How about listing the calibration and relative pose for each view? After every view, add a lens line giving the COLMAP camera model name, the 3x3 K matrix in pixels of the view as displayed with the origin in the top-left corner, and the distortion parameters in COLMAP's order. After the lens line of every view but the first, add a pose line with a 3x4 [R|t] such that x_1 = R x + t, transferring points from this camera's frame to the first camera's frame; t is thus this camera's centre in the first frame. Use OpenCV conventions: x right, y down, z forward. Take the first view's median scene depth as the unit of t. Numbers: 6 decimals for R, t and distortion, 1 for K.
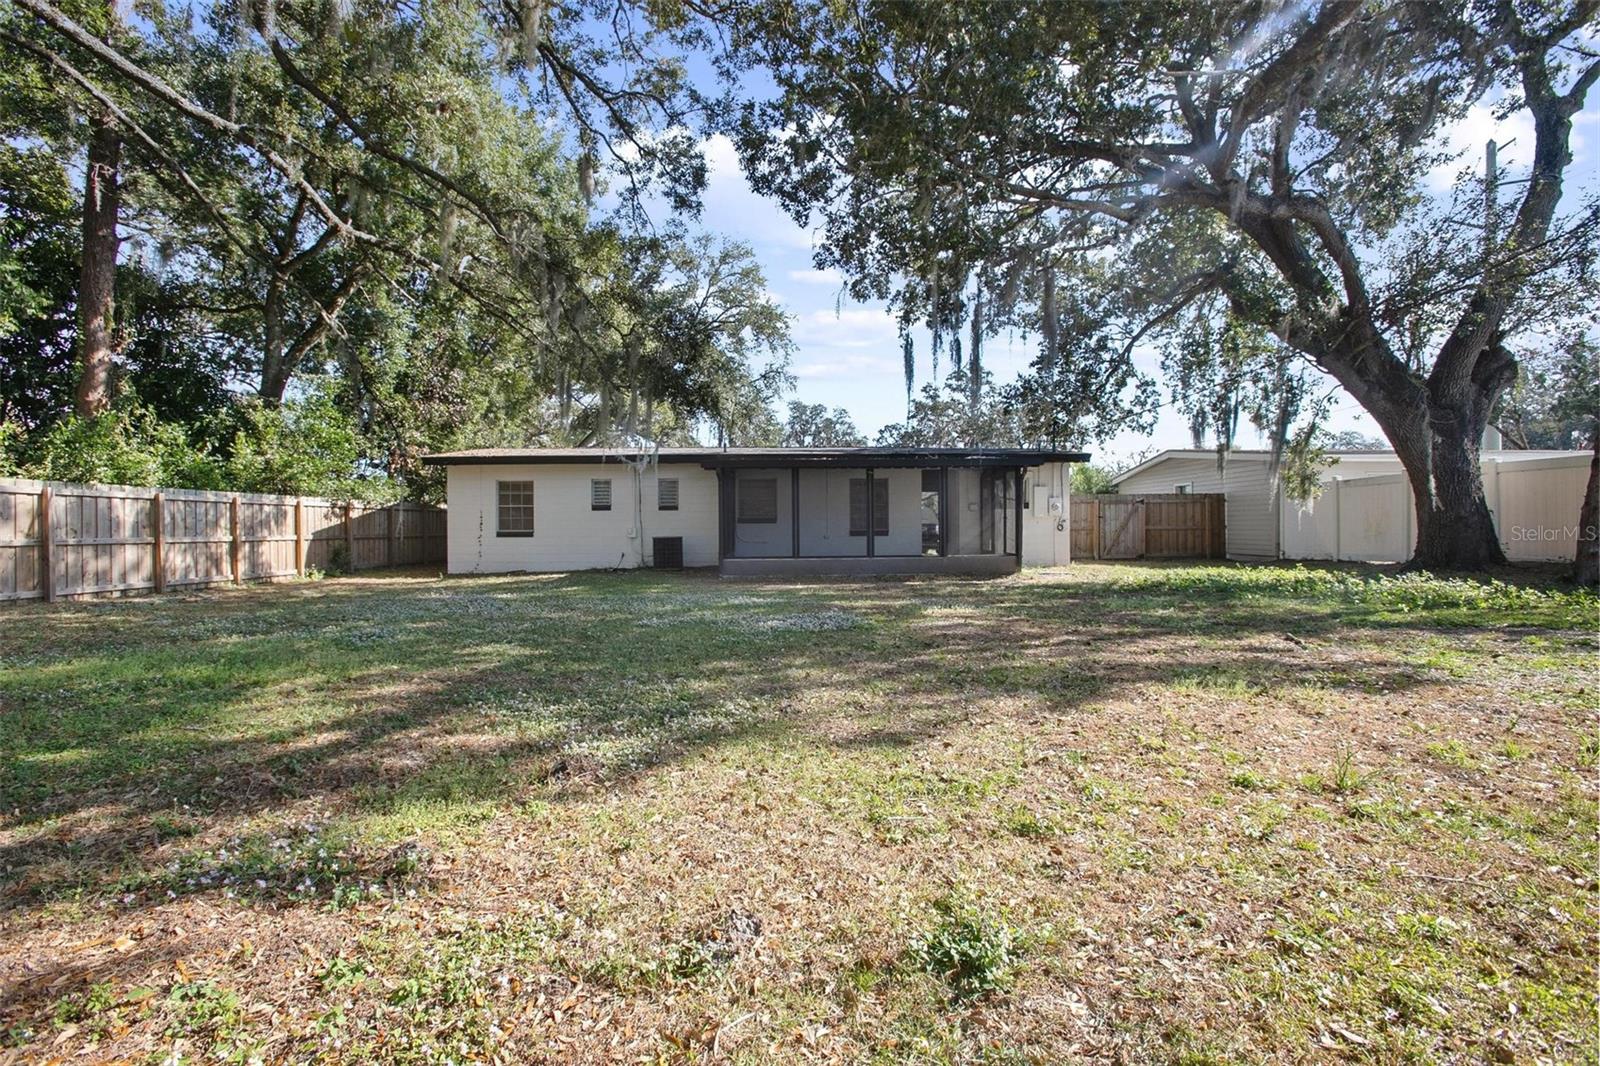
lens RADIAL K [[725.6, 0, 796.0], [0, 725.6, 529.6], [0, 0, 1]] dist [-0.074382, 0.029733]
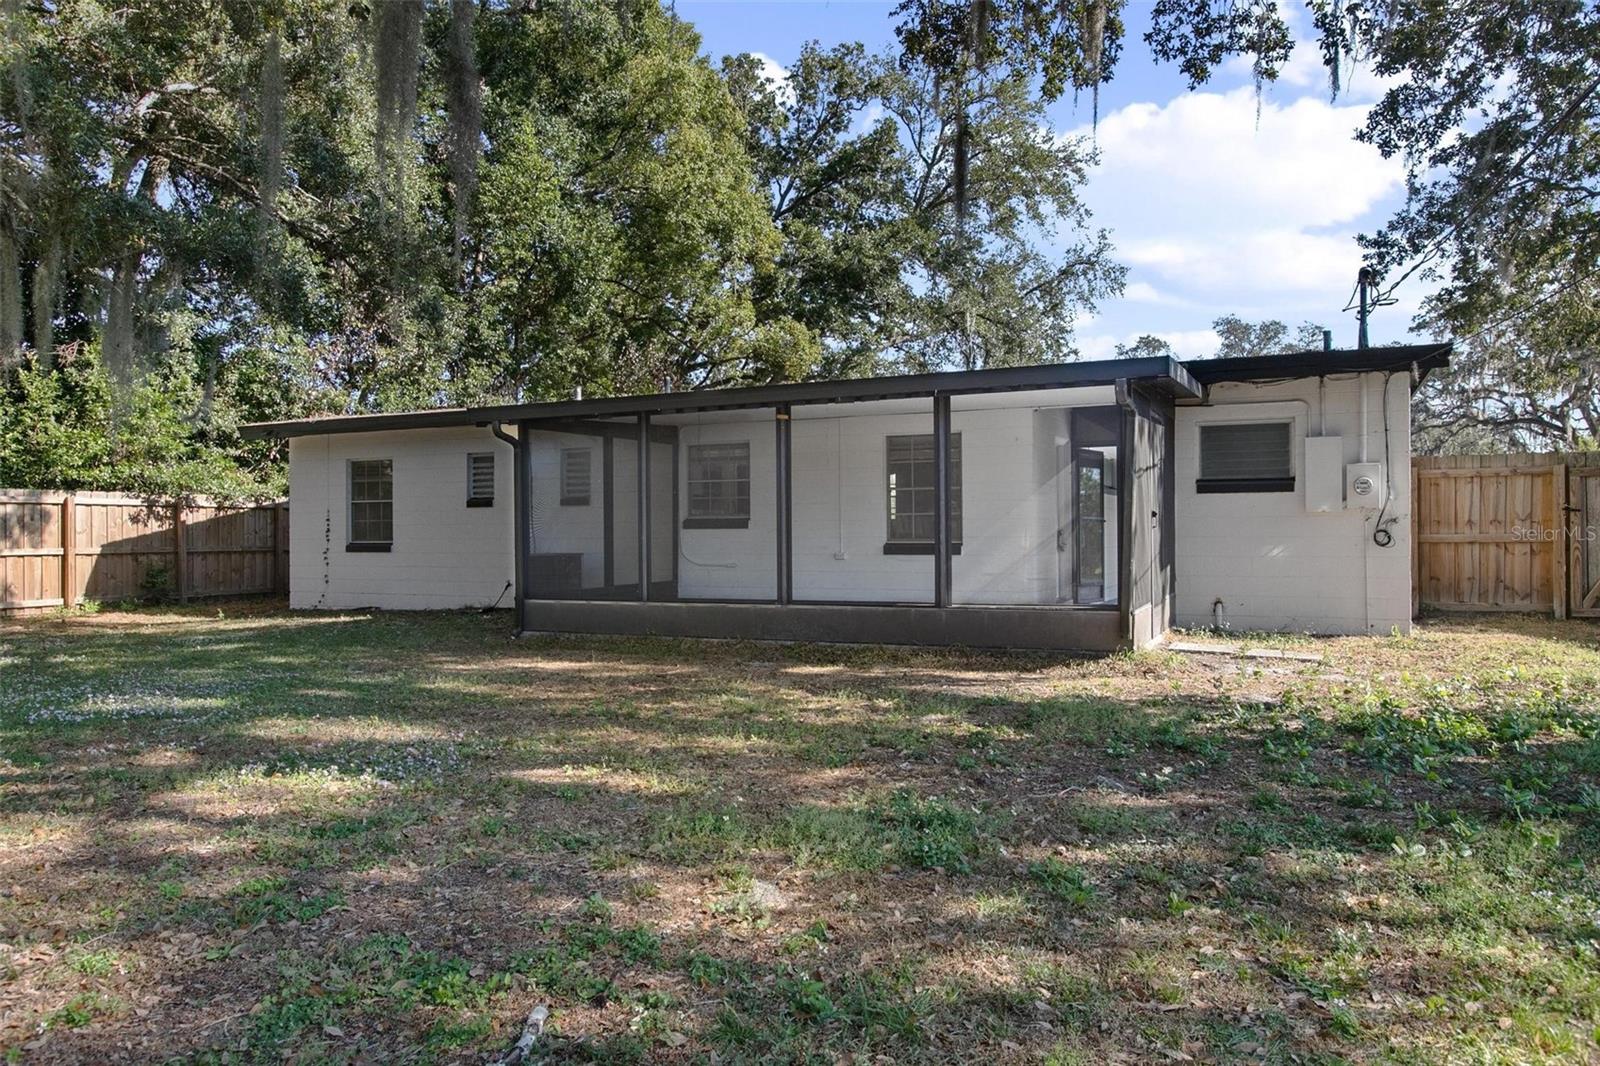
lens RADIAL K [[1089.2, 0, 798.0], [0, 1089.2, 523.9], [0, 0, 1]] dist [-0.065574, 0.083101]
pose [[0.909903, -0.003849, -0.414803, 0.359197], [0.000343, 0.999964, -0.008527, -0.006131], [0.414821, 0.007617, 0.909871, 0.351981]]
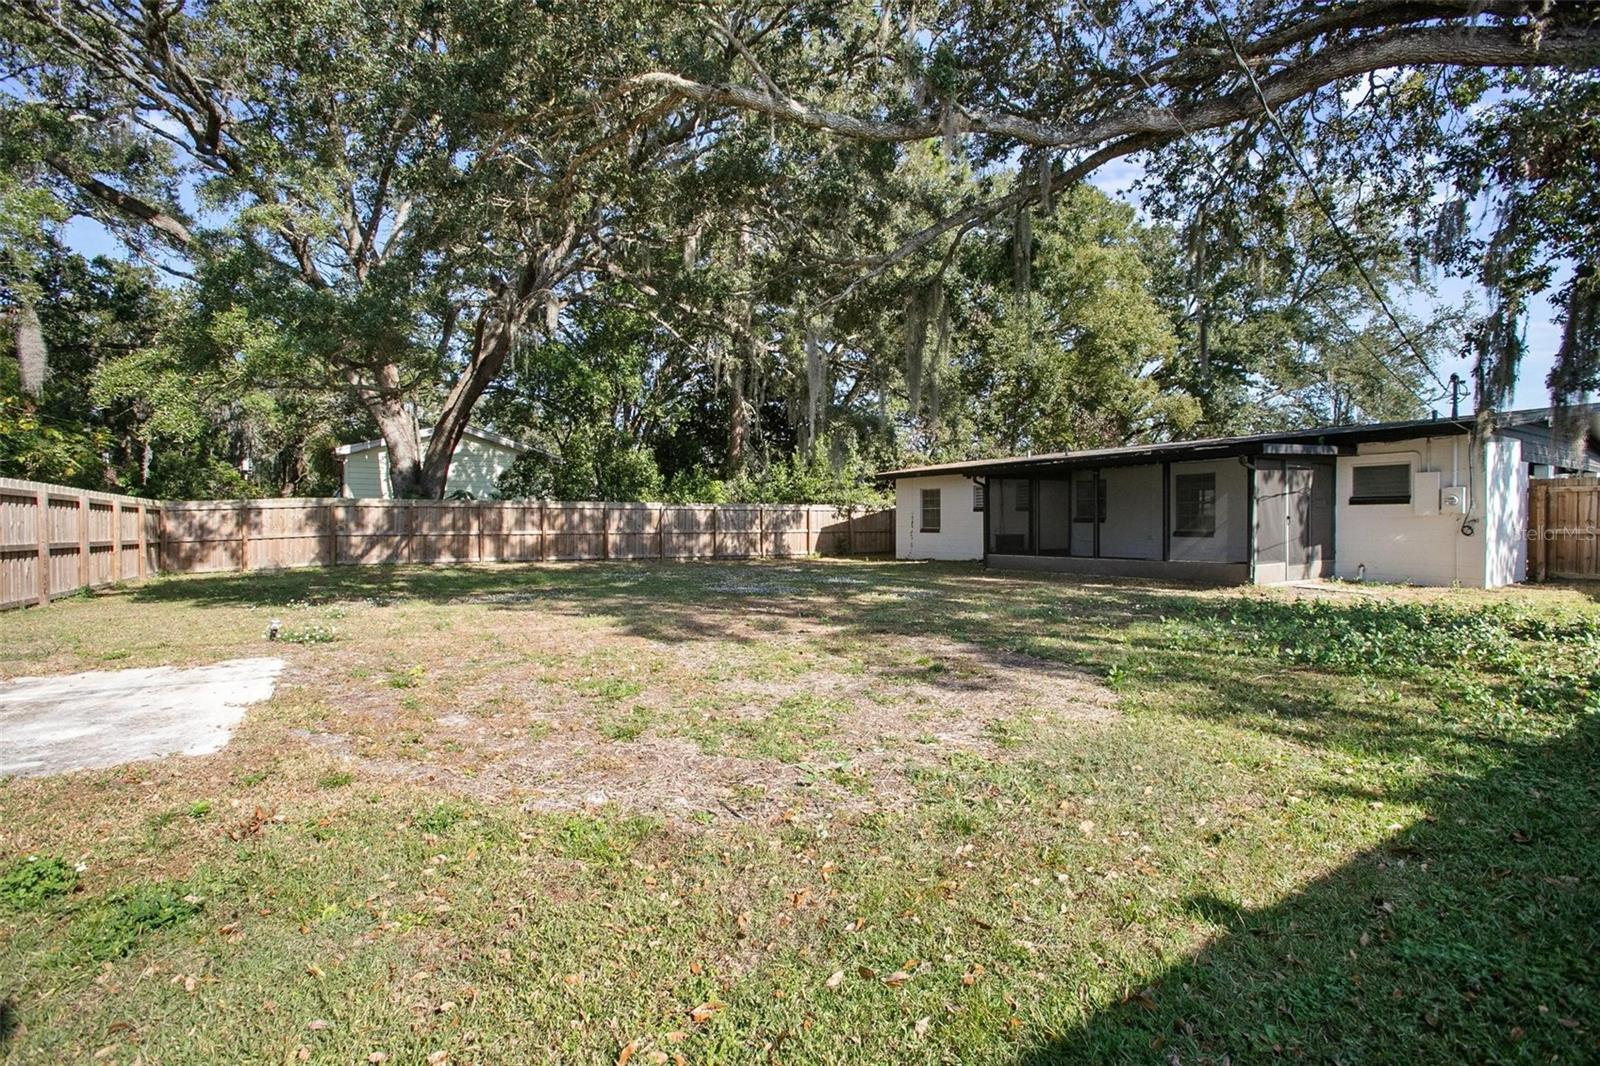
lens RADIAL K [[725.6, 0, 796.0], [0, 725.6, 529.6], [0, 0, 1]] dist [-0.074382, 0.029733]
pose [[0.524018, 0.012329, -0.851618, 0.660747], [-0.003032, 0.999916, 0.012610, -0.011645], [0.851702, -0.004026, 0.524011, 0.124351]]
